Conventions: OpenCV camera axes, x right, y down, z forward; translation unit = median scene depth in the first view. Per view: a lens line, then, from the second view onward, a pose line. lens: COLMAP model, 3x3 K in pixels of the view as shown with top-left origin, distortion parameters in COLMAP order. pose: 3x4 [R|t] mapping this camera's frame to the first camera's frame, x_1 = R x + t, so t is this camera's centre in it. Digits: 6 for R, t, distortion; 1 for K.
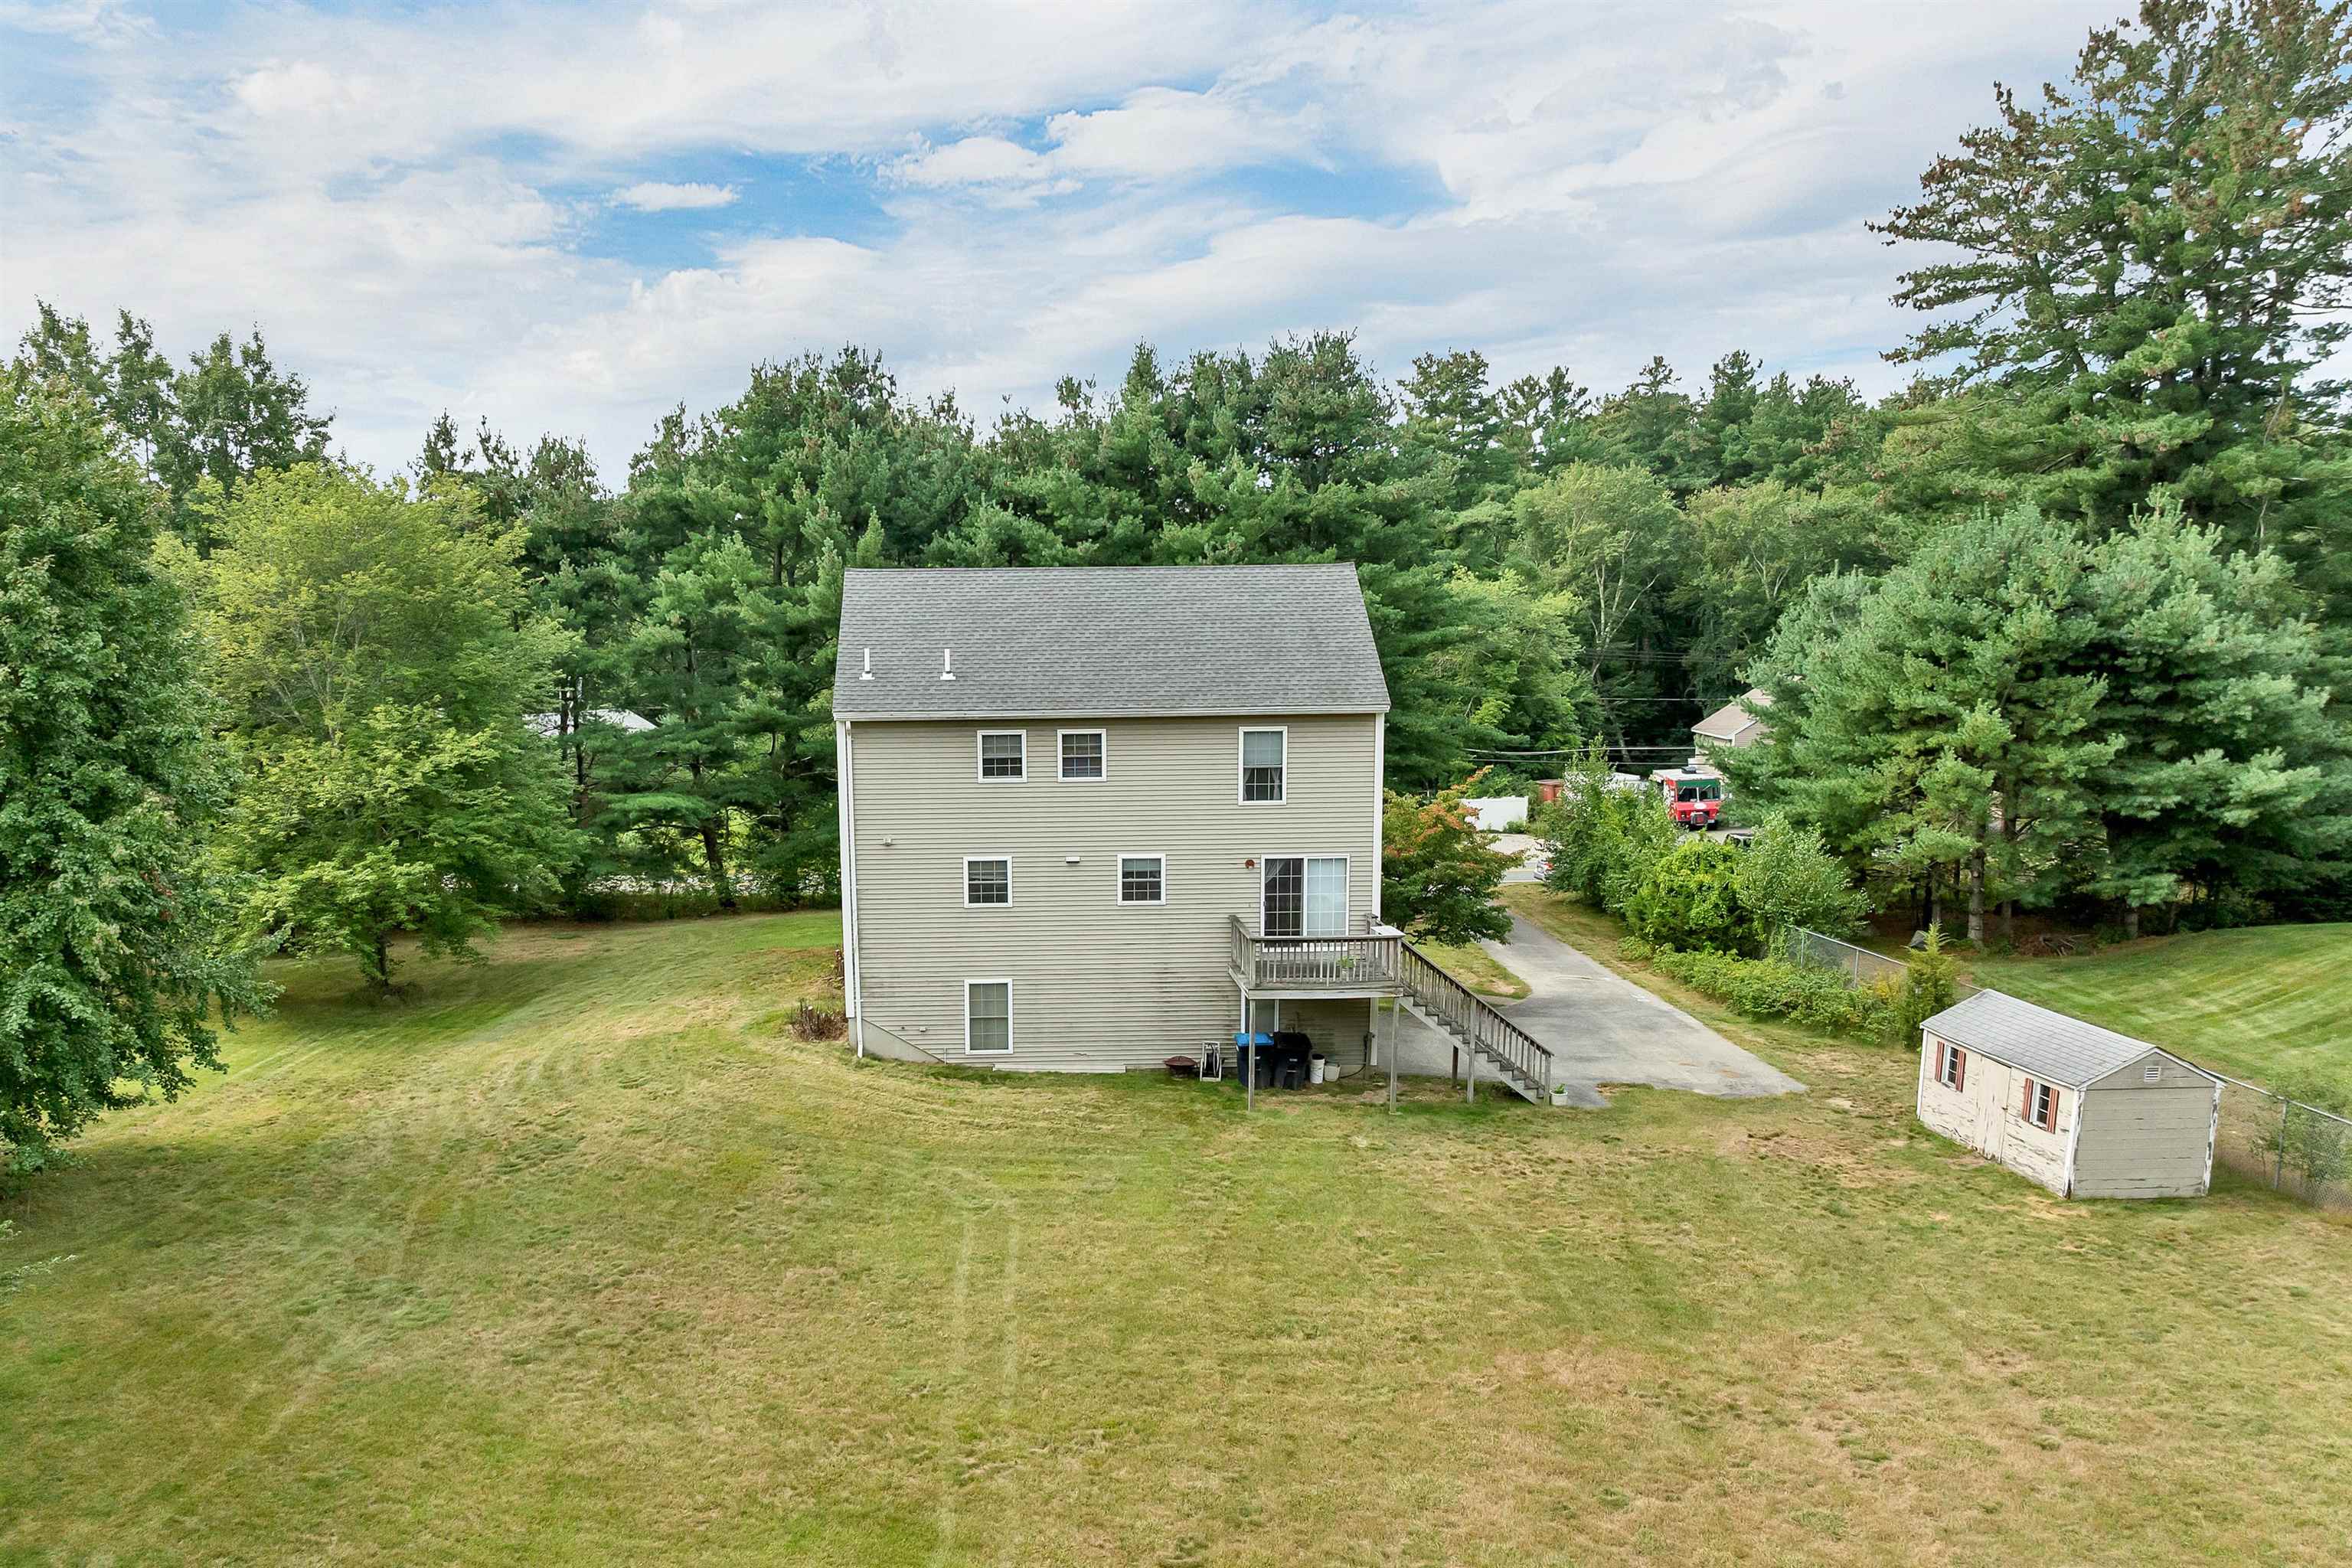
lens RADIAL K [[1745.6, 0, 1027.7], [0, 1745.6, 962.9], [0, 0, 1]] dist [-0.022262, -0.029386]
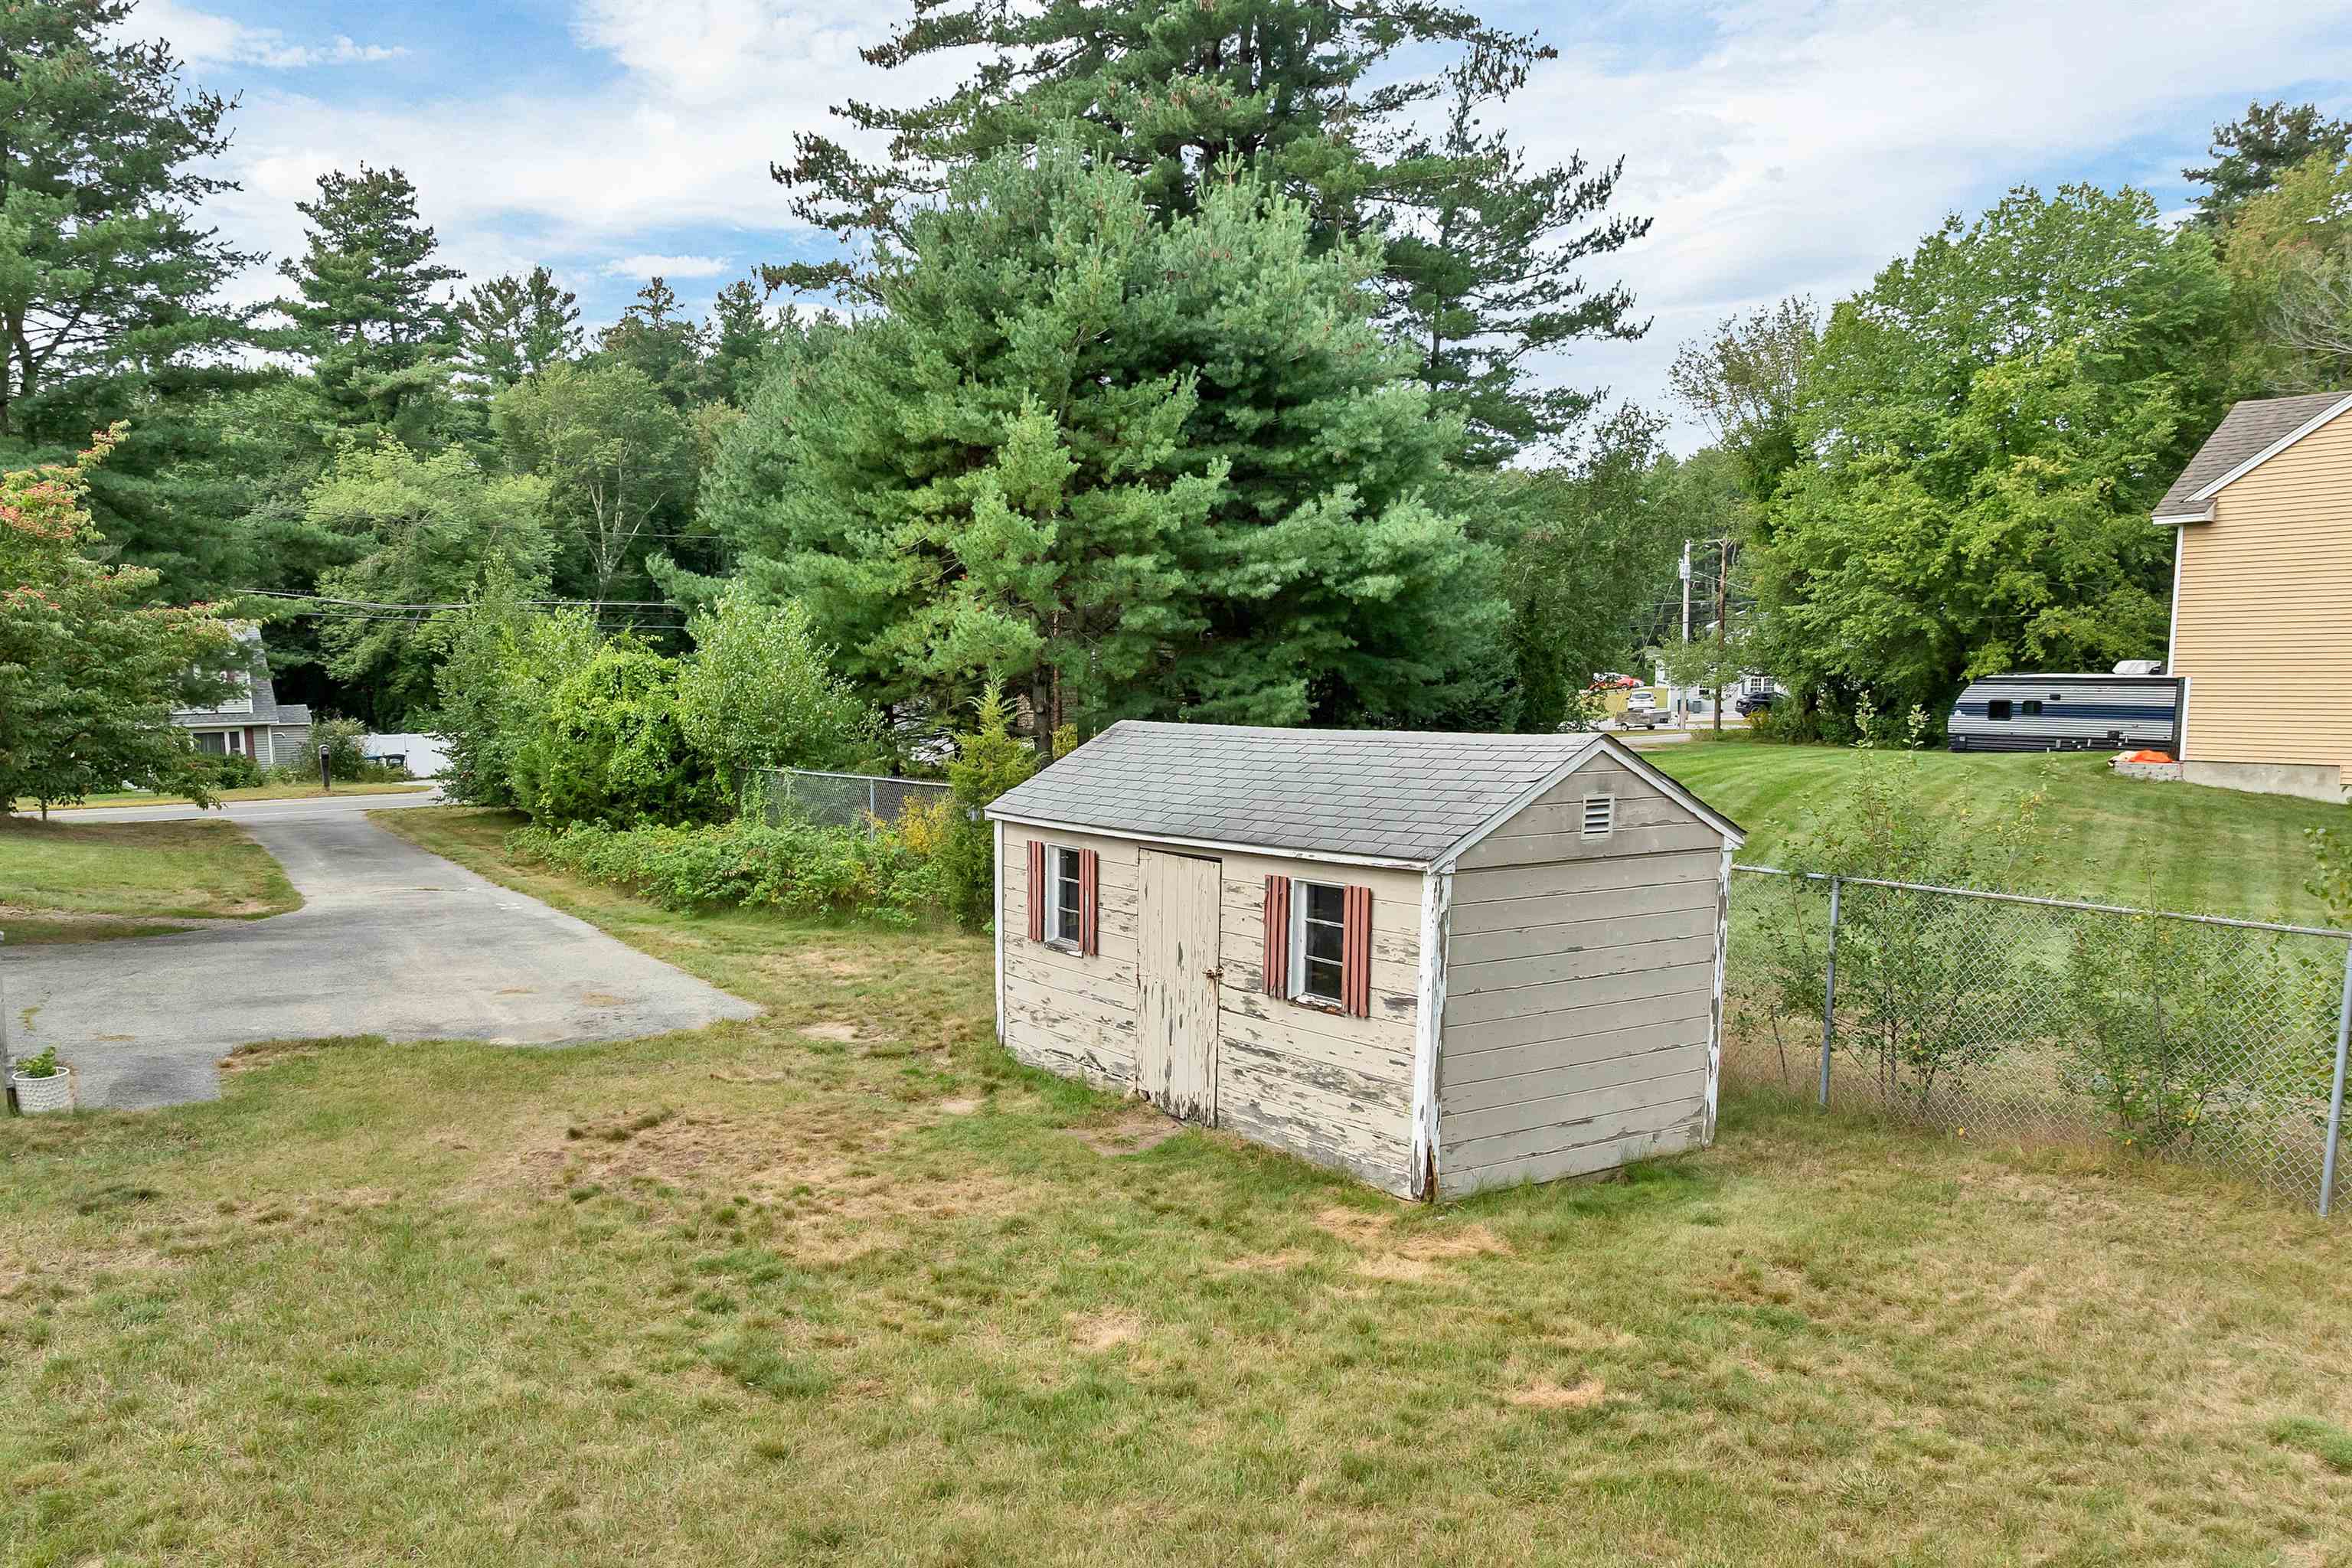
lens RADIAL K [[1748.2, 0, 1032.1], [0, 1748.2, 970.3], [0, 0, 1]] dist [-0.034161, -0.002494]
pose [[0.871121, -0.078171, 0.484807, 0.231100], [0.086780, 0.996216, 0.004702, 0.051362], [-0.483340, 0.037975, 0.874608, 0.455514]]
